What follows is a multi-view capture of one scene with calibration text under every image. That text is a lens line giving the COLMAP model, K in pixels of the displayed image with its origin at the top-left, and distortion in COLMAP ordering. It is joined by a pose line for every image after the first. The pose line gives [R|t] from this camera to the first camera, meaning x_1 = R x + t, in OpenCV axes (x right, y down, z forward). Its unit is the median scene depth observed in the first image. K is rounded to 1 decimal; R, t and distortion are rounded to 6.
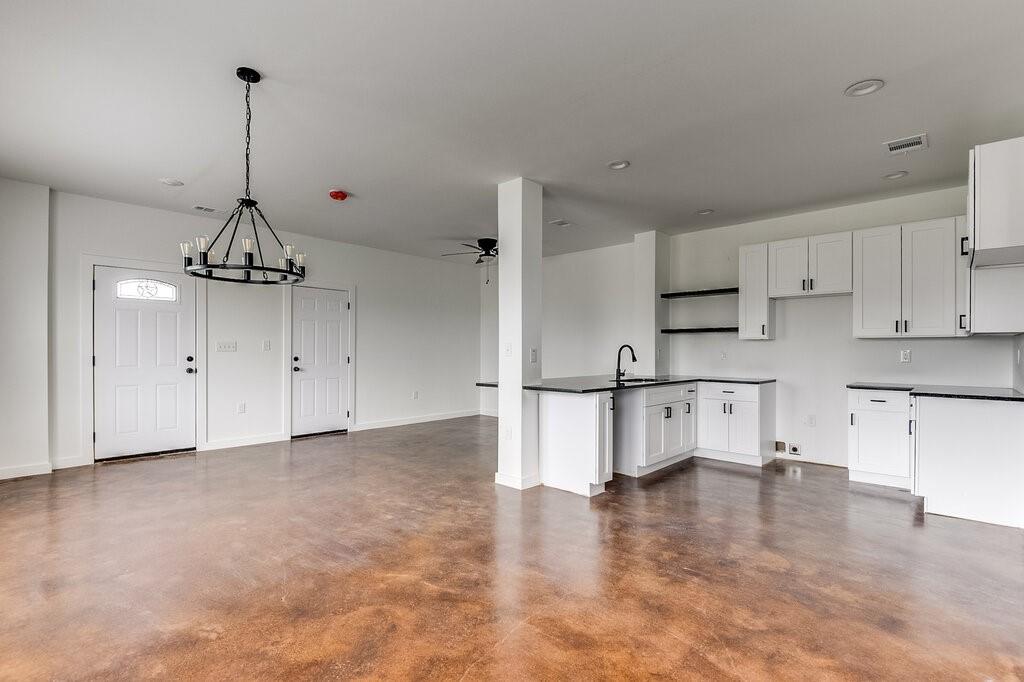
lens RADIAL K [[471.5, 0, 502.2], [0, 471.5, 348.5], [0, 0, 1]] dist [-0.006704, -0.005404]
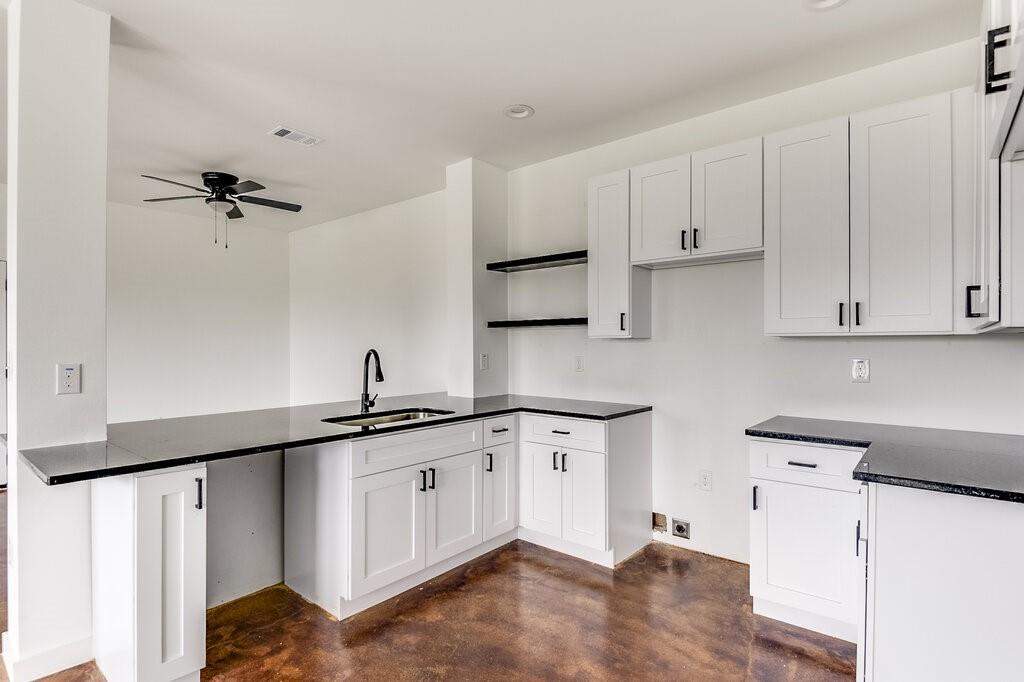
lens RADIAL K [[512.3, 0, 508.2], [0, 512.3, 344.1], [0, 0, 1]] dist [0.020258, -0.002125]
pose [[0.996999, -0.004906, 0.077259, 0.369652], [0.004659, 0.999983, 0.003374, -0.015334], [-0.077274, -0.003004, 0.997005, 0.392011]]
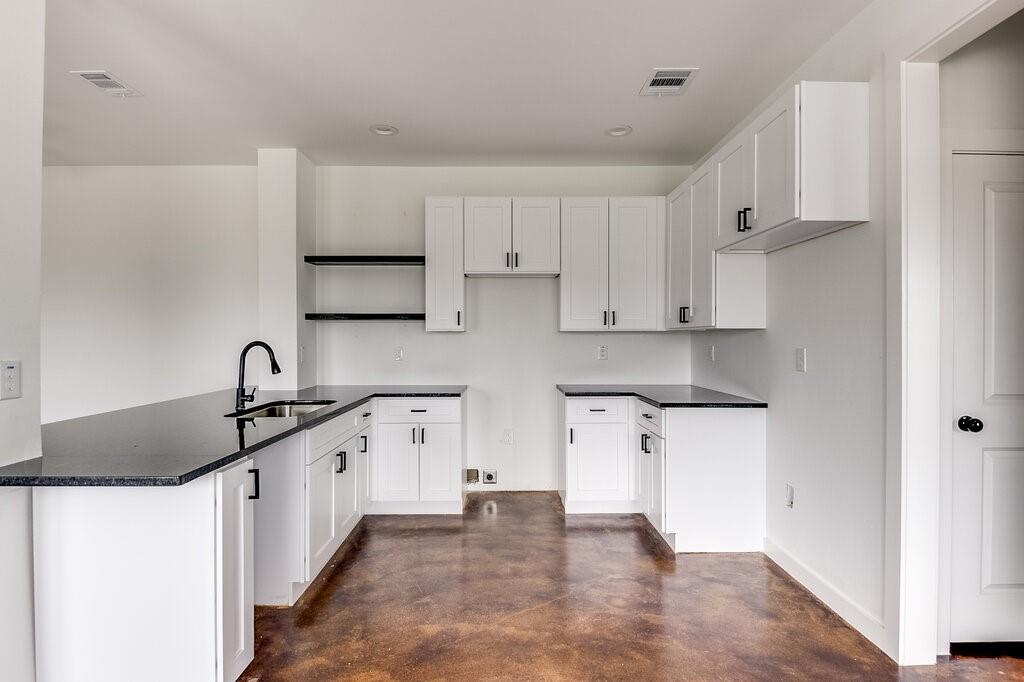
lens RADIAL K [[535.3, 0, 510.1], [0, 535.3, 334.9], [0, 0, 1]] dist [0.023392, 0.000046]
pose [[0.710088, -0.002796, 0.704107, 0.039608], [0.001758, 0.999996, 0.002198, -0.016154], [-0.704110, -0.000323, 0.710090, 0.370572]]
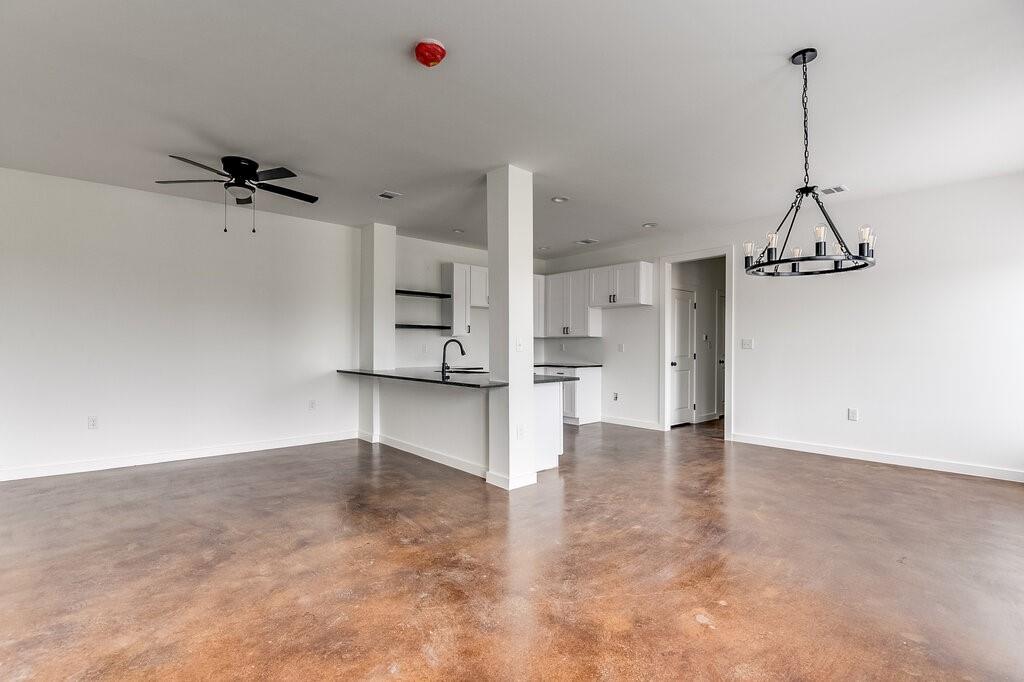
lens RADIAL K [[471.5, 0, 521.2], [0, 471.5, 343.0], [0, 0, 1]] dist [-0.006704, -0.005404]
pose [[0.073338, 0.001086, 0.997307, -0.774134], [-0.008132, 0.999967, -0.000490, -0.001320], [-0.997274, -0.008075, 0.073345, 0.760822]]
